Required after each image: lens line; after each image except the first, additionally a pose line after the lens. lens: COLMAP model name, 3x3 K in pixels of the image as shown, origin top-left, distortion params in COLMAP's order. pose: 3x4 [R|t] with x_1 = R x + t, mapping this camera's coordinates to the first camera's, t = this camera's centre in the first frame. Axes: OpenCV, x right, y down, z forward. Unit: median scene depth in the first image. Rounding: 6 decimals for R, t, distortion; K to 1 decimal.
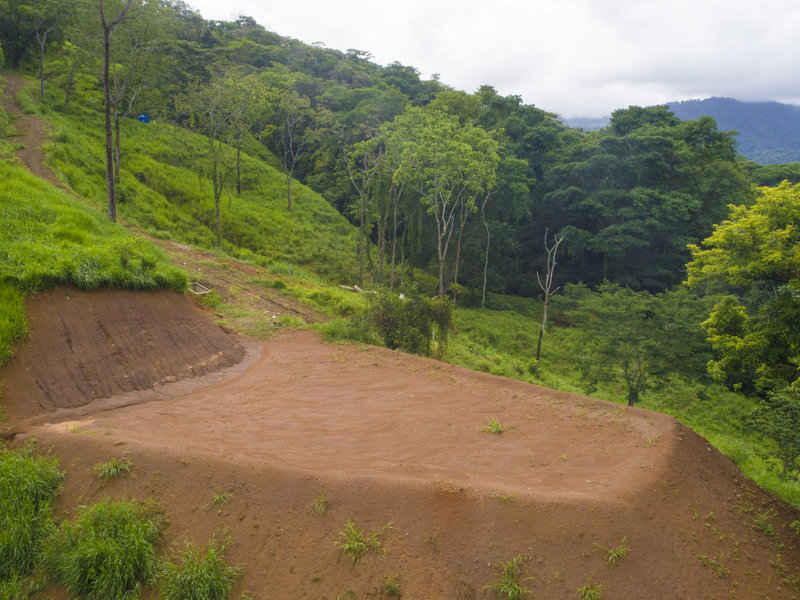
lens RADIAL K [[719.0, 0, 400.7], [0, 719.0, 302.3], [0, 0, 1]] dist [-0.015809, 0.012646]
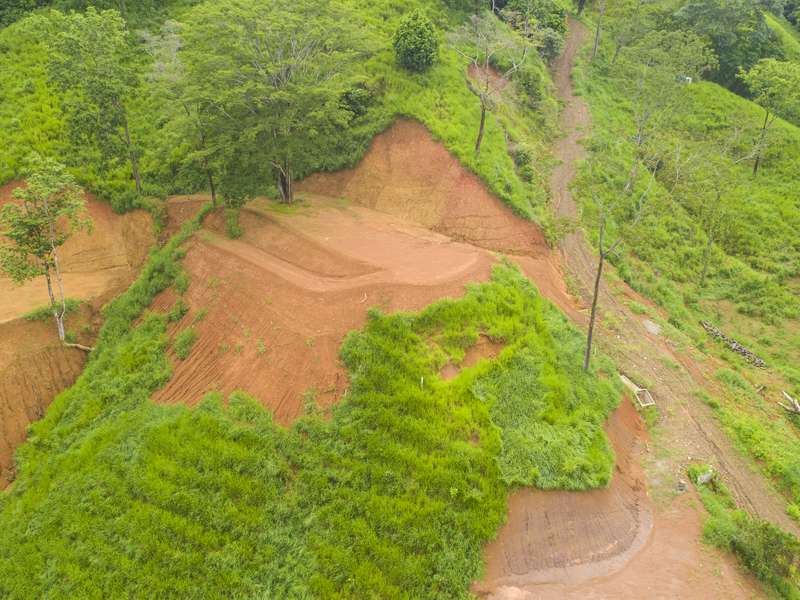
lens RADIAL K [[719.0, 0, 400.7], [0, 719.0, 302.3], [0, 0, 1]] dist [-0.015809, 0.012646]
pose [[0.753219, 0.271379, -0.599178, 0.066717], [-0.094824, 0.946208, 0.309353, -0.301888], [0.650899, -0.176194, 0.738435, -0.128584]]
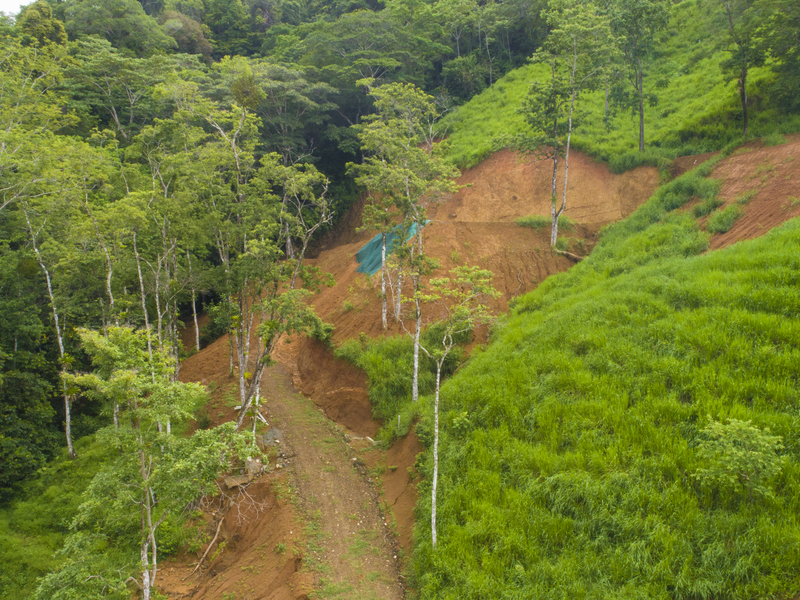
lens RADIAL K [[719.0, 0, 400.7], [0, 719.0, 302.3], [0, 0, 1]] dist [-0.015809, 0.012646]
pose [[0.309037, 0.077967, -0.947849, -0.090883], [-0.145686, 0.988752, 0.033832, 0.080857], [0.939825, 0.127633, 0.316920, -0.132247]]
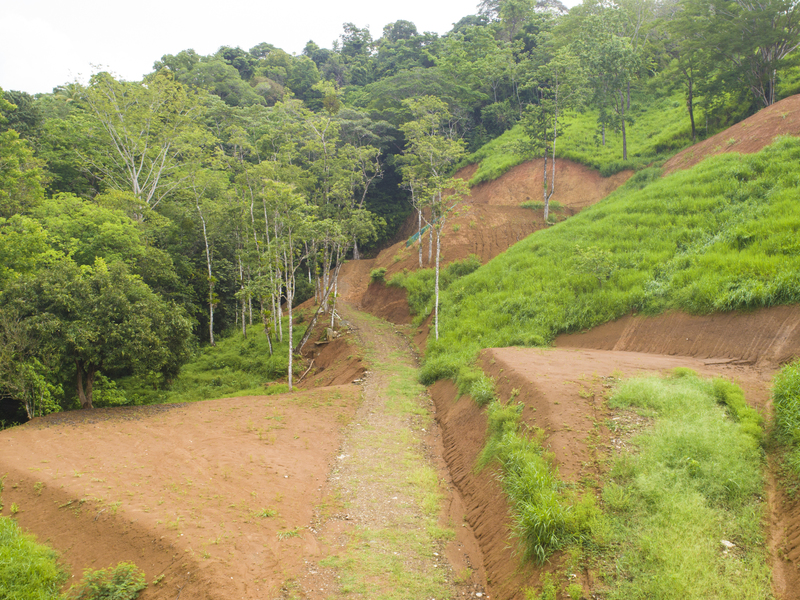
lens RADIAL K [[719.0, 0, 400.7], [0, 719.0, 302.3], [0, 0, 1]] dist [-0.015809, 0.012646]
pose [[0.222326, -0.005327, -0.974958, 0.181596], [-0.148403, 0.988148, -0.039241, 0.203407], [0.963612, 0.153411, 0.218901, -0.159781]]
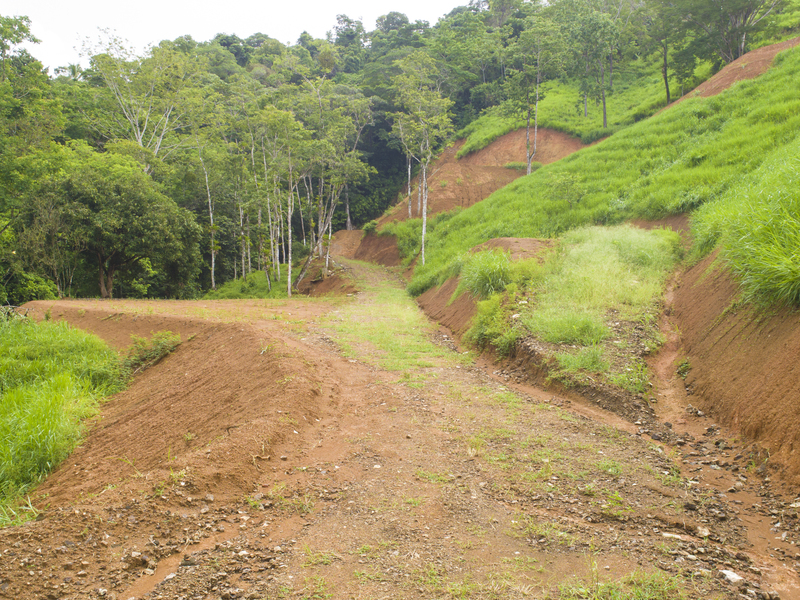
lens RADIAL K [[719.0, 0, 400.7], [0, 719.0, 302.3], [0, 0, 1]] dist [-0.015809, 0.012646]
pose [[0.231717, -0.008753, -0.972744, 0.234892], [-0.148572, 0.987910, -0.044280, 0.272849], [0.961371, 0.154783, 0.227615, -0.157917]]
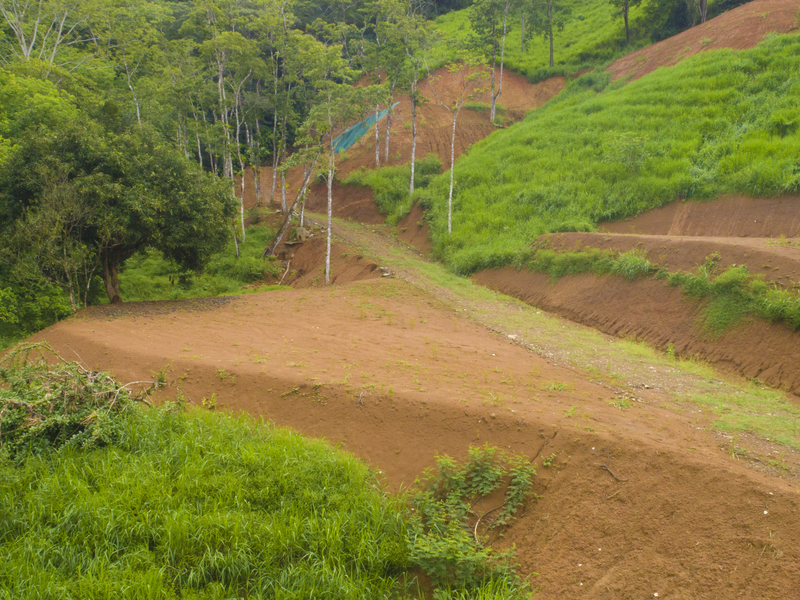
lens RADIAL K [[719.0, 0, 400.7], [0, 719.0, 302.3], [0, 0, 1]] dist [-0.015809, 0.012646]
pose [[0.440575, 0.086769, -0.893512, 0.089508], [-0.138133, 0.990017, 0.028029, 0.249866], [0.887025, 0.111075, 0.448163, -0.275402]]
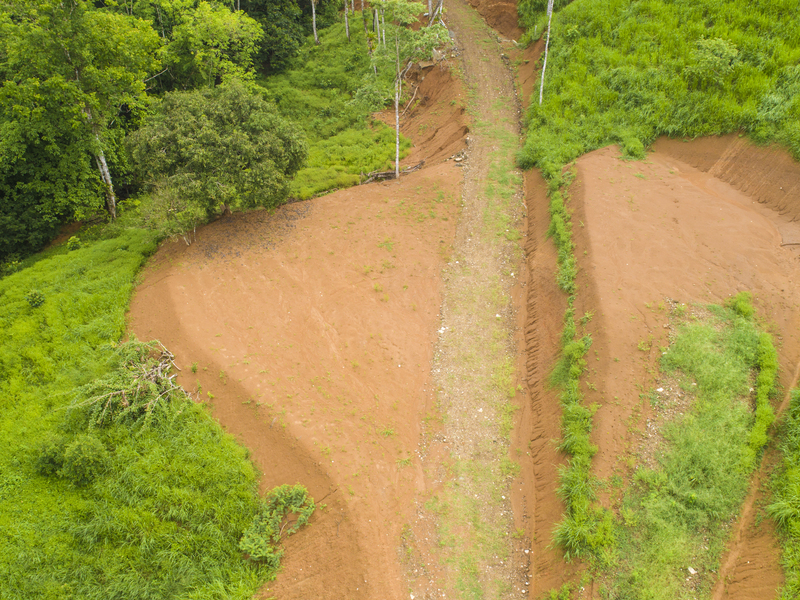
lens RADIAL K [[719.0, 0, 400.7], [0, 719.0, 302.3], [0, 0, 1]] dist [-0.015809, 0.012646]
pose [[0.087788, 0.569811, -0.817073, 0.179916], [-0.148340, 0.818572, 0.554918, 0.022848], [0.985032, 0.072490, 0.156386, -0.192536]]
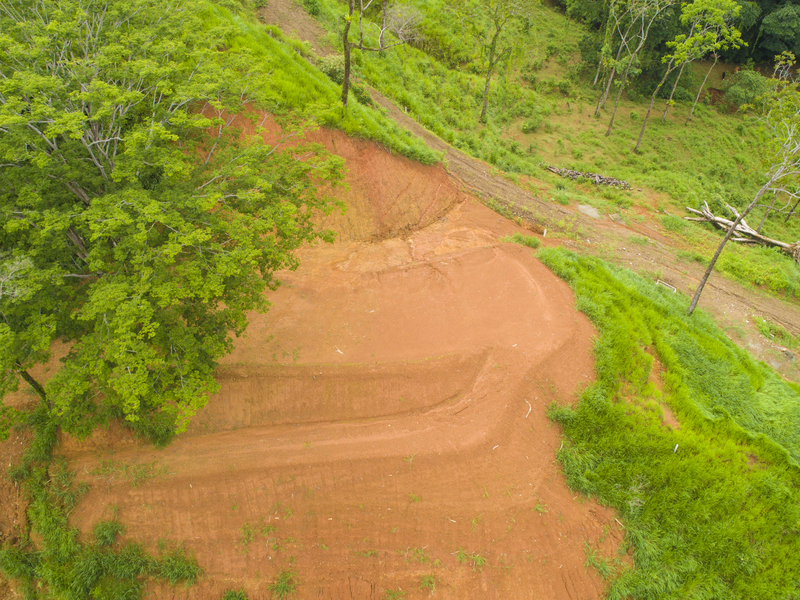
lens RADIAL K [[719.0, 0, 400.7], [0, 719.0, 302.3], [0, 0, 1]] dist [-0.015809, 0.012646]
pose [[0.974063, -0.168108, 0.151465, -0.531884], [0.040783, 0.788839, 0.613246, -0.459456], [-0.222572, -0.591163, 0.775234, 0.033619]]
